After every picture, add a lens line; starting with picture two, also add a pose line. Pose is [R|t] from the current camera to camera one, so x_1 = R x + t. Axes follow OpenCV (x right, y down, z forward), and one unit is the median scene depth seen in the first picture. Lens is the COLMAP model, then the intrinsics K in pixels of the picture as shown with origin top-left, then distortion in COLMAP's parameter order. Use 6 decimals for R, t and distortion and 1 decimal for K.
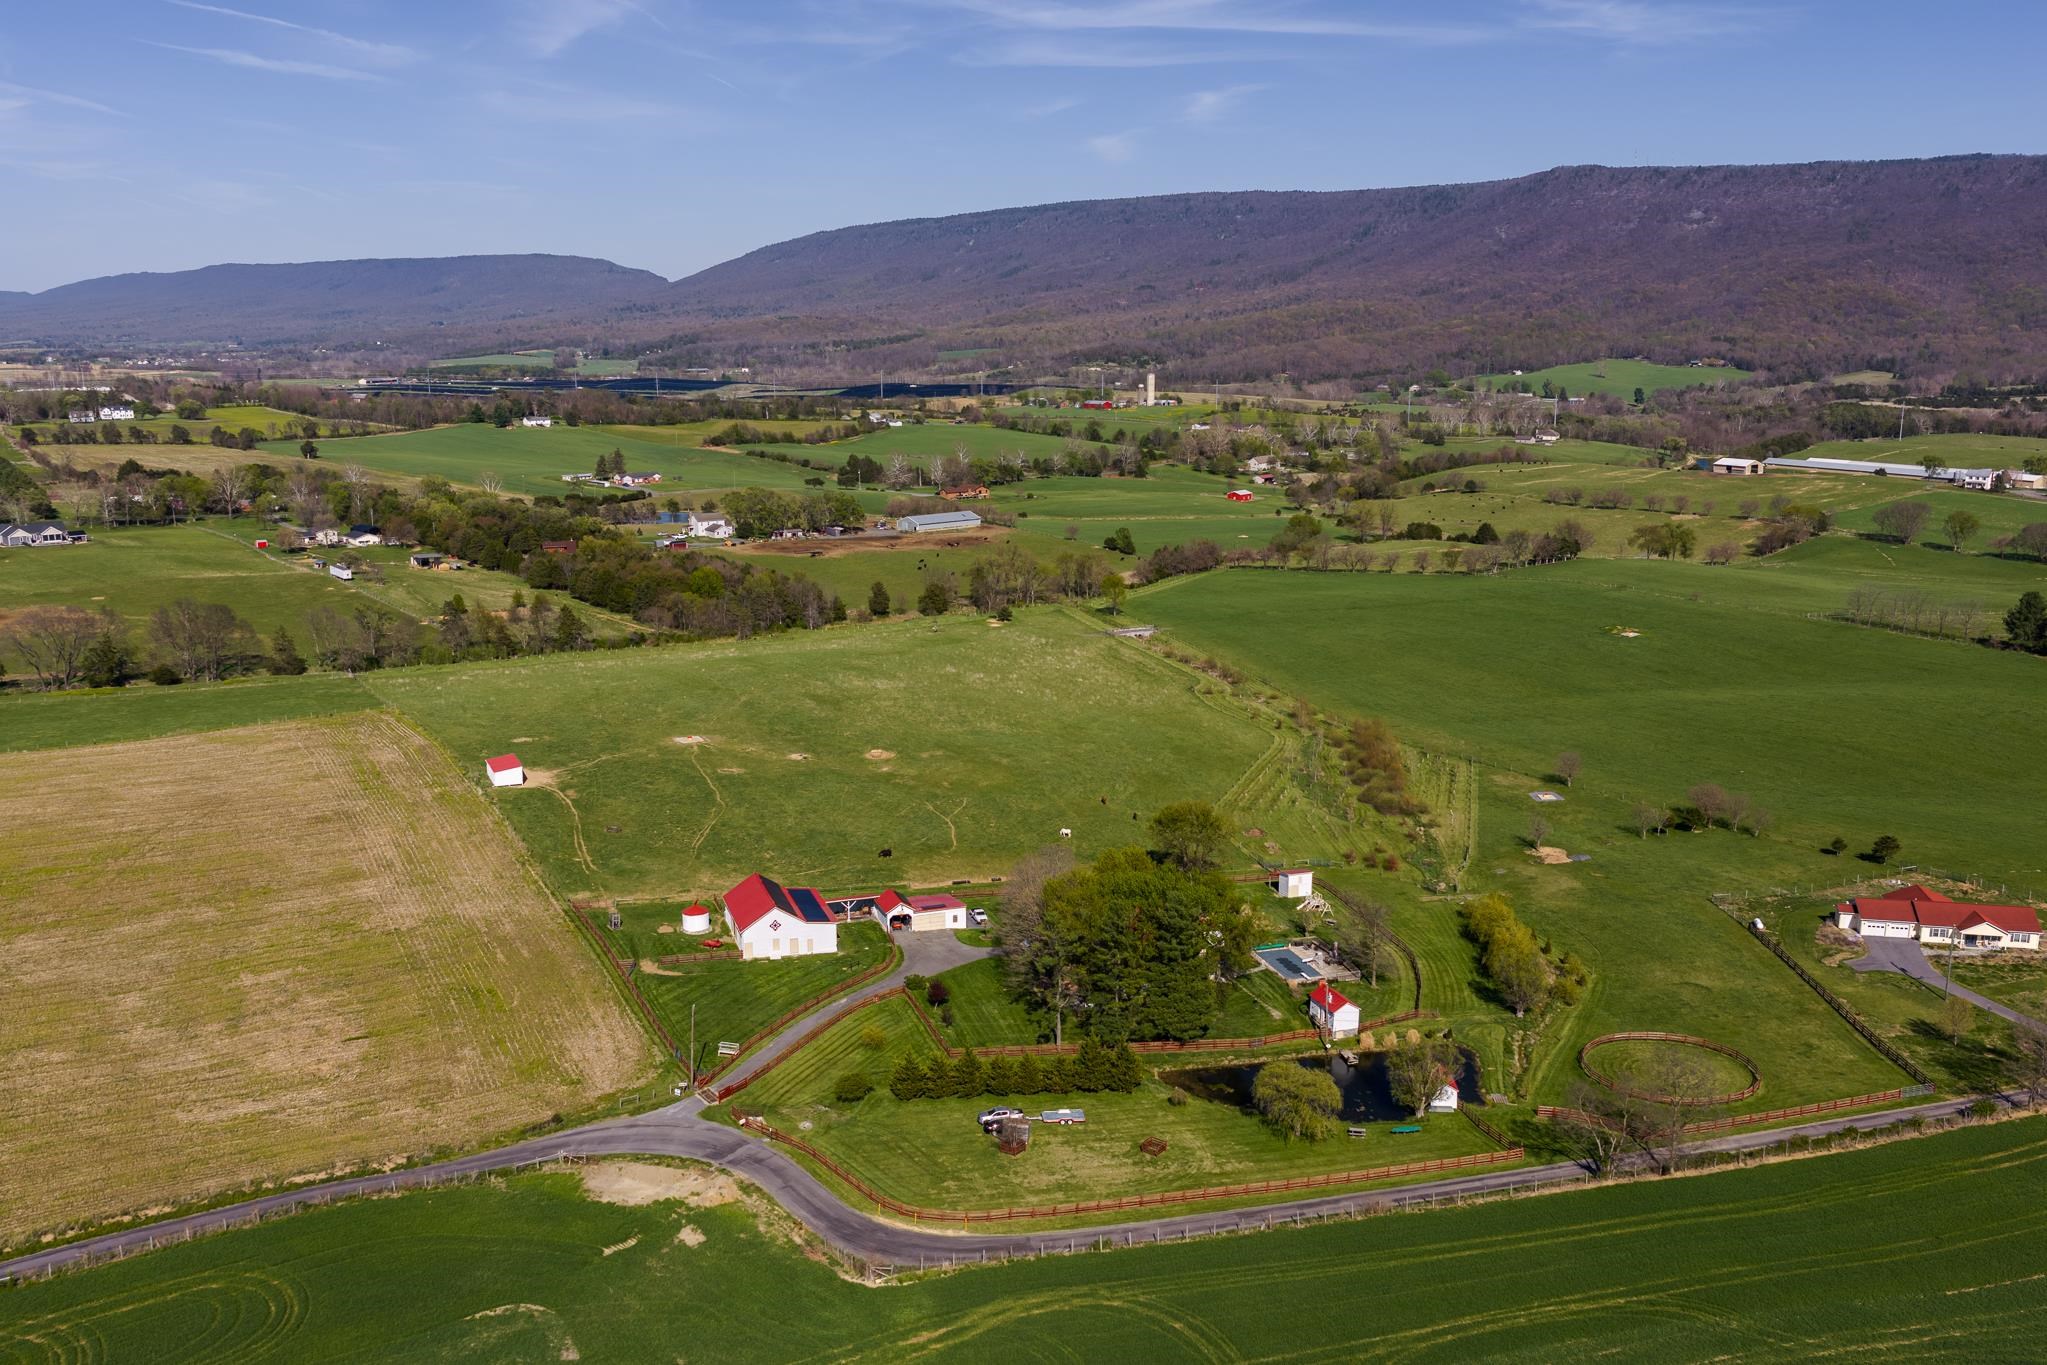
lens RADIAL K [[1722.0, 0, 1025.2], [0, 1722.0, 681.0], [0, 0, 1]] dist [0.015401, -0.028096]
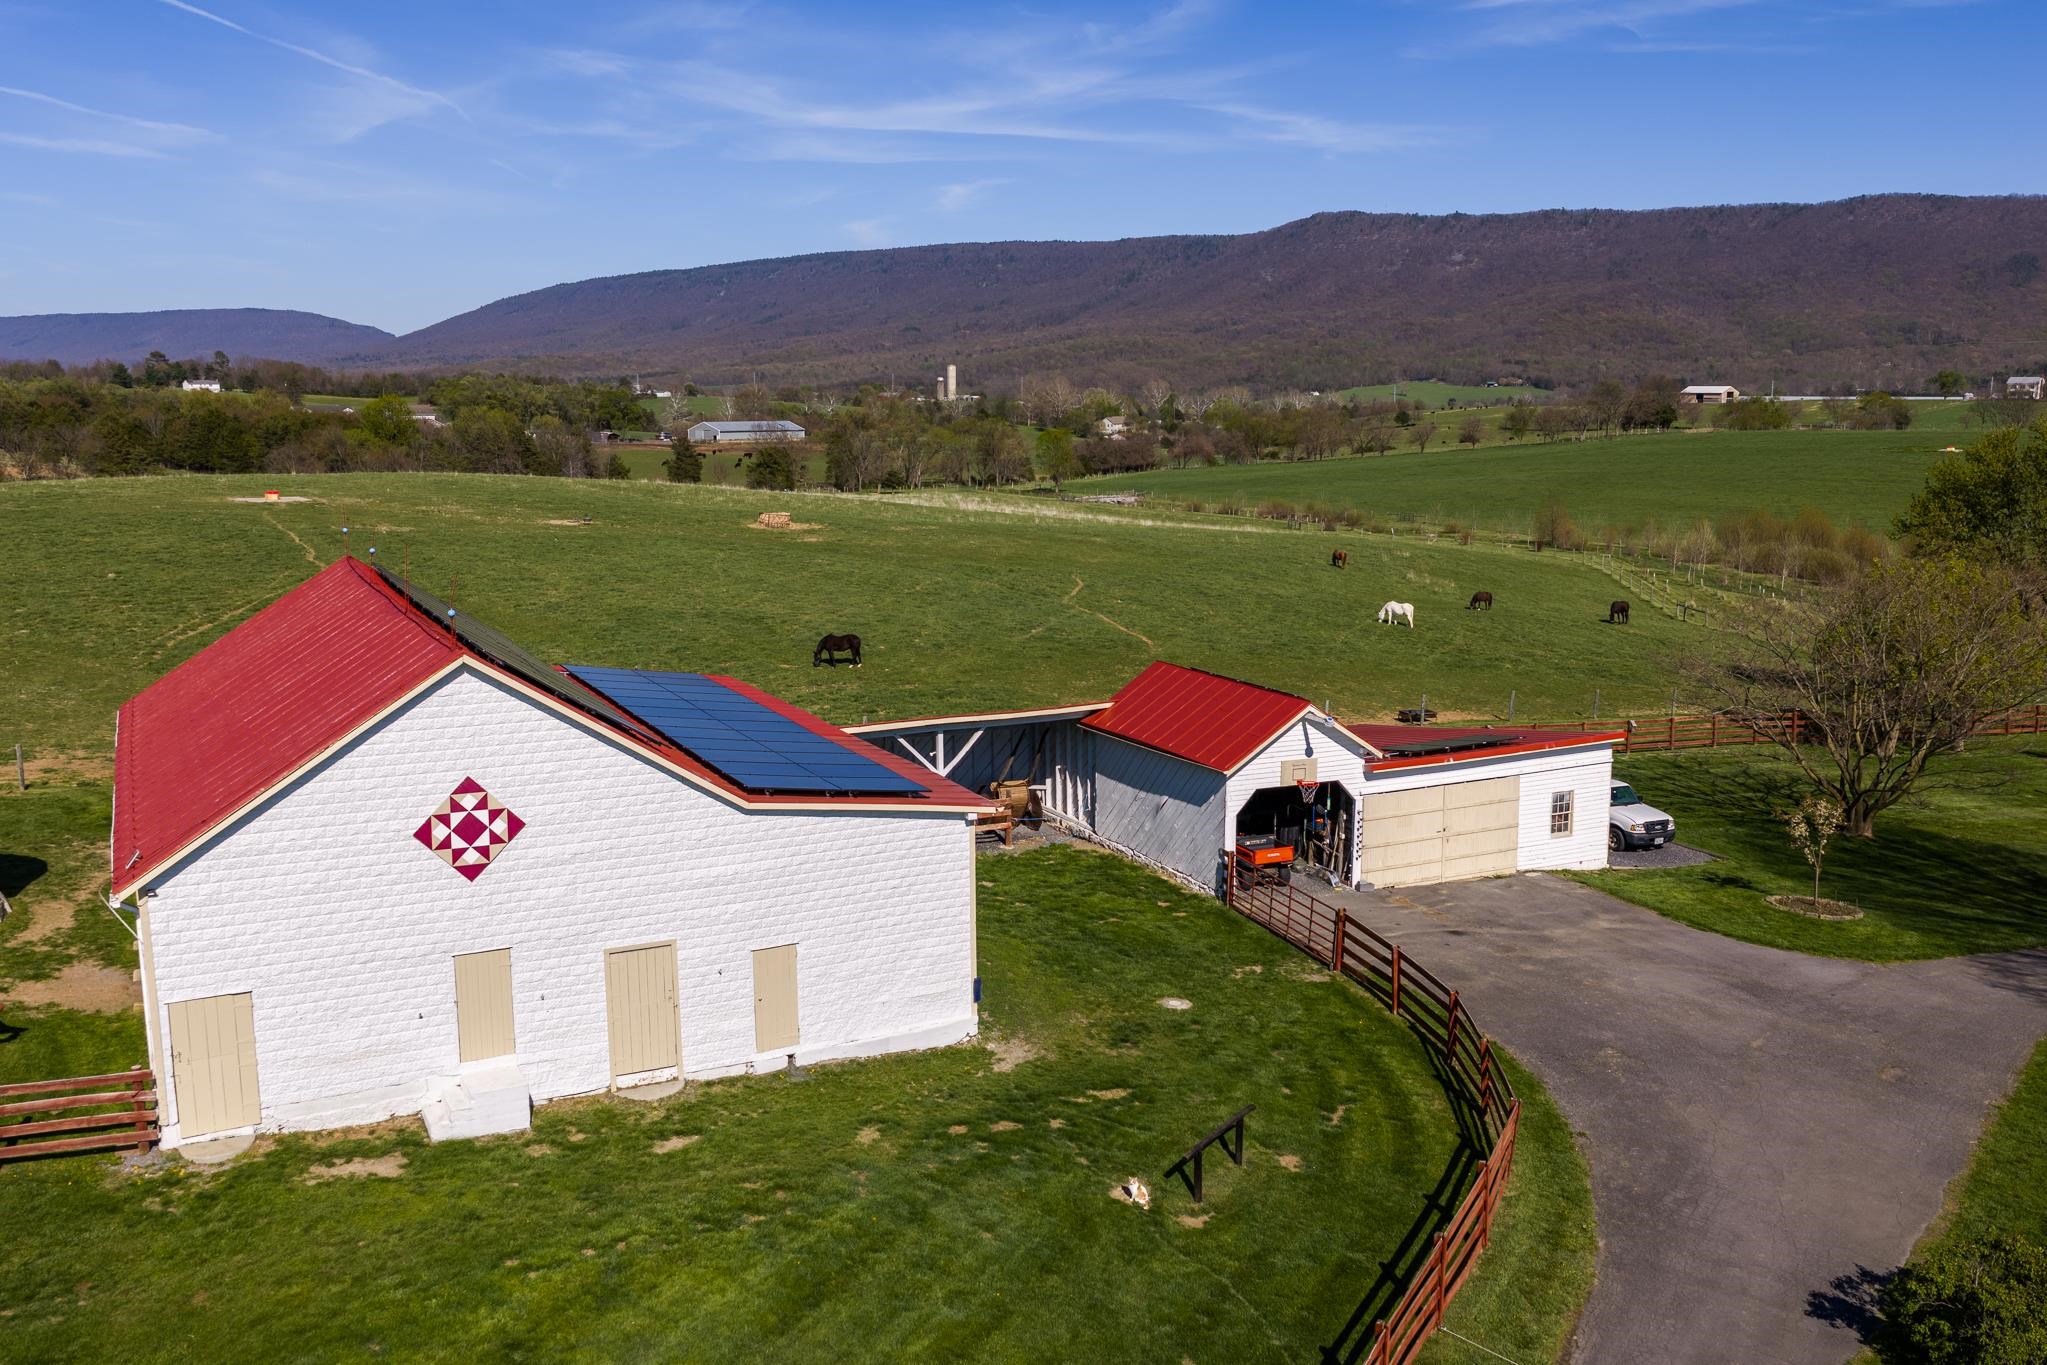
lens RADIAL K [[1722.0, 0, 1033.3], [0, 1722.0, 679.7], [0, 0, 1]] dist [0.015401, -0.028096]
pose [[0.989125, -0.022971, 0.145275, -0.039653], [0.028988, 0.998801, -0.039438, 0.043628], [-0.144195, 0.043220, 0.988605, 0.280361]]
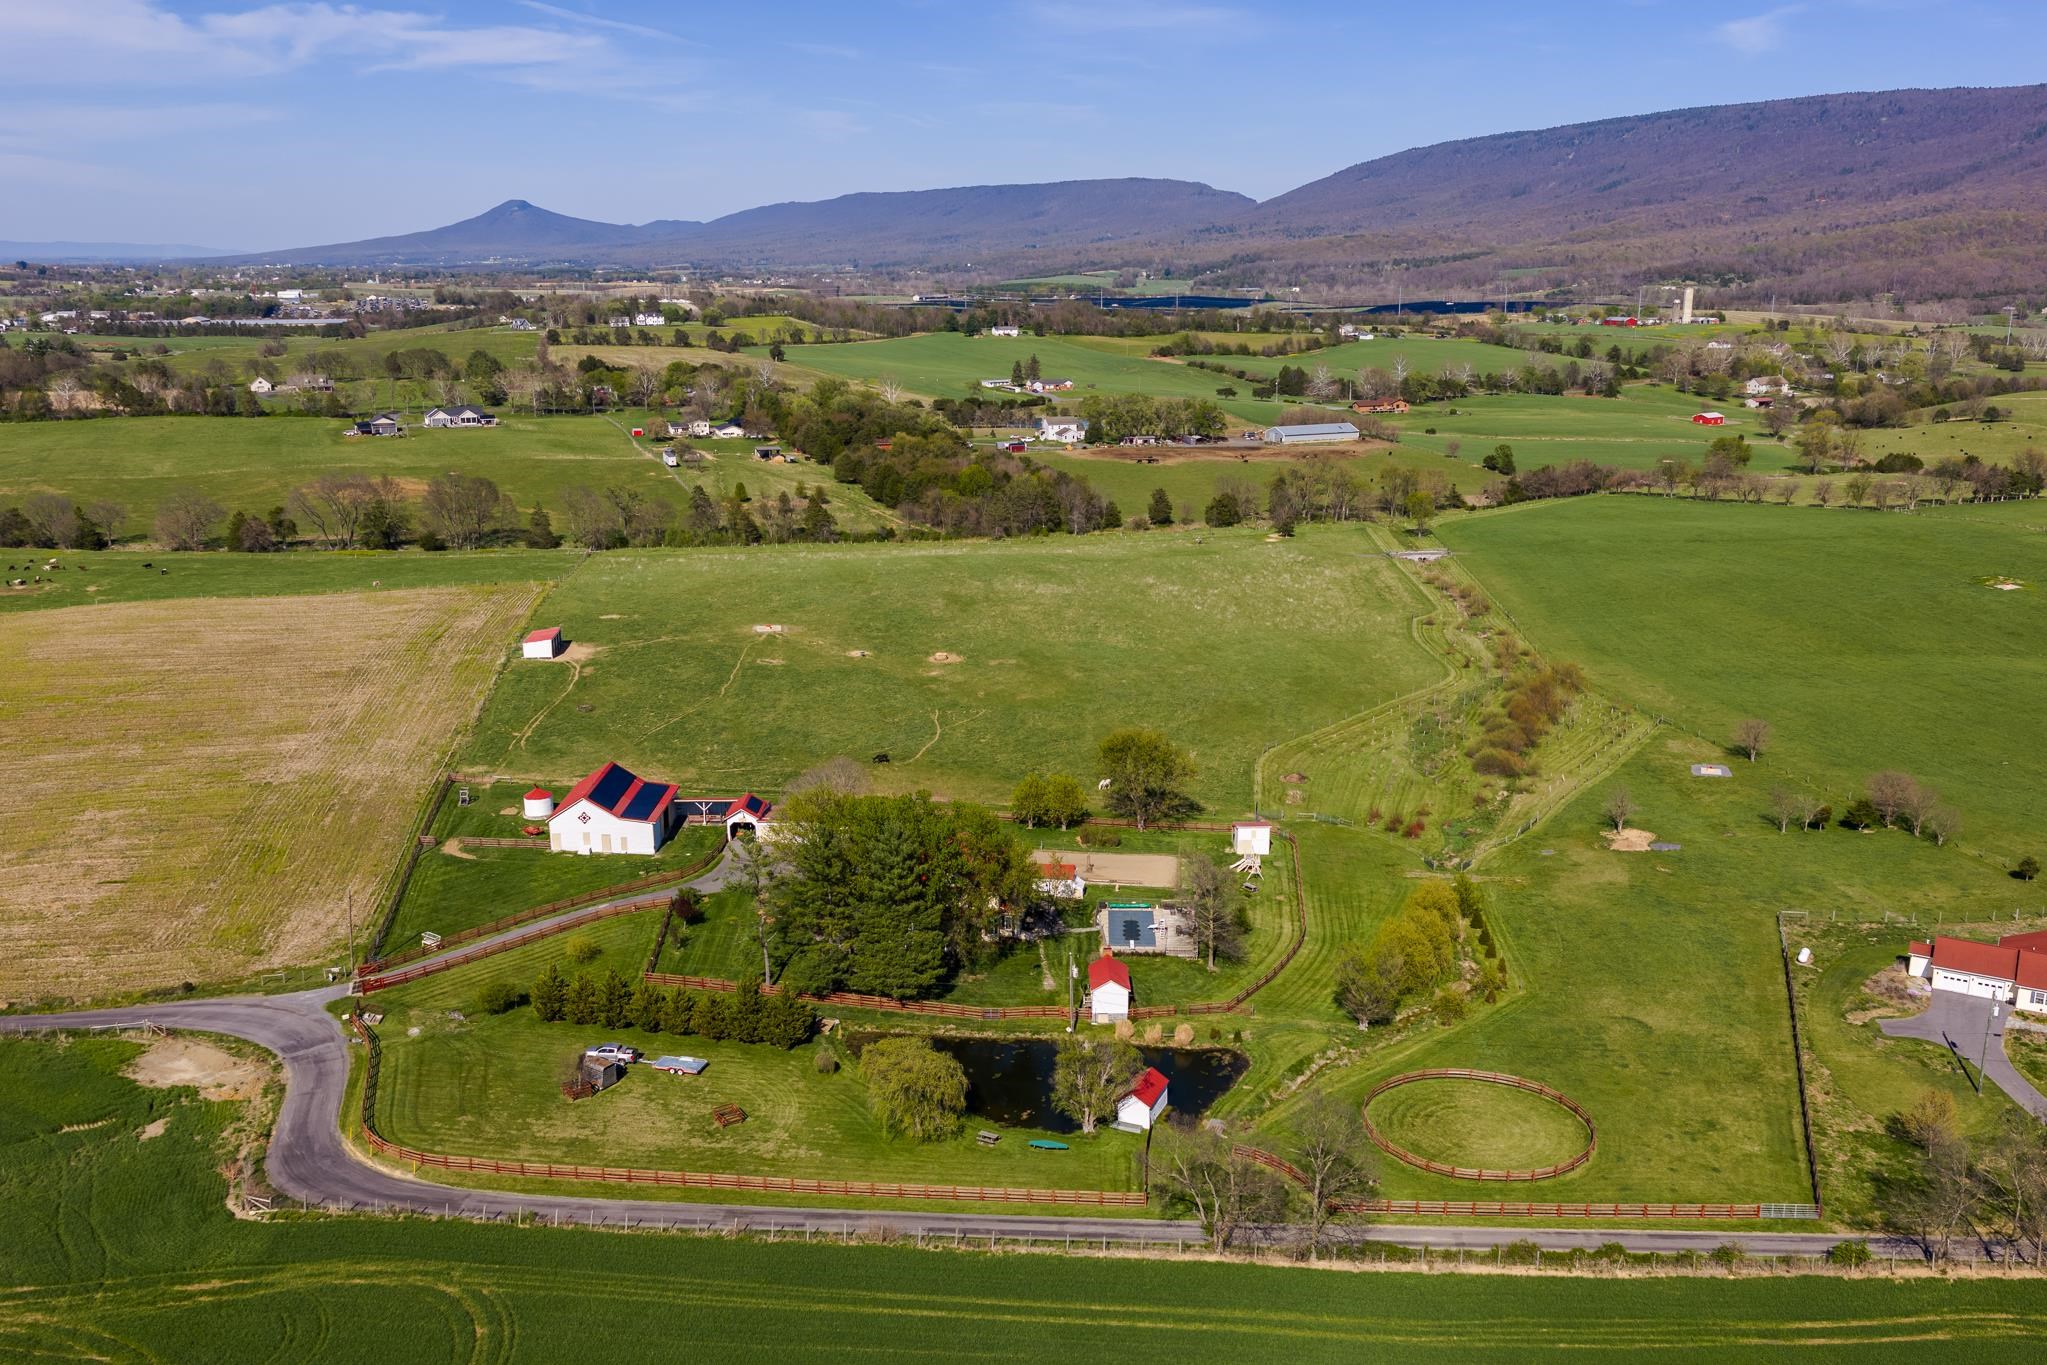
lens RADIAL K [[1722.0, 0, 1020.7], [0, 1722.0, 679.4], [0, 0, 1]] dist [0.015401, -0.028096]
pose [[0.942813, 0.076480, -0.324428, 0.116540], [-0.063127, 0.996676, 0.051502, 0.001877], [0.327288, -0.028076, 0.944507, 0.066092]]
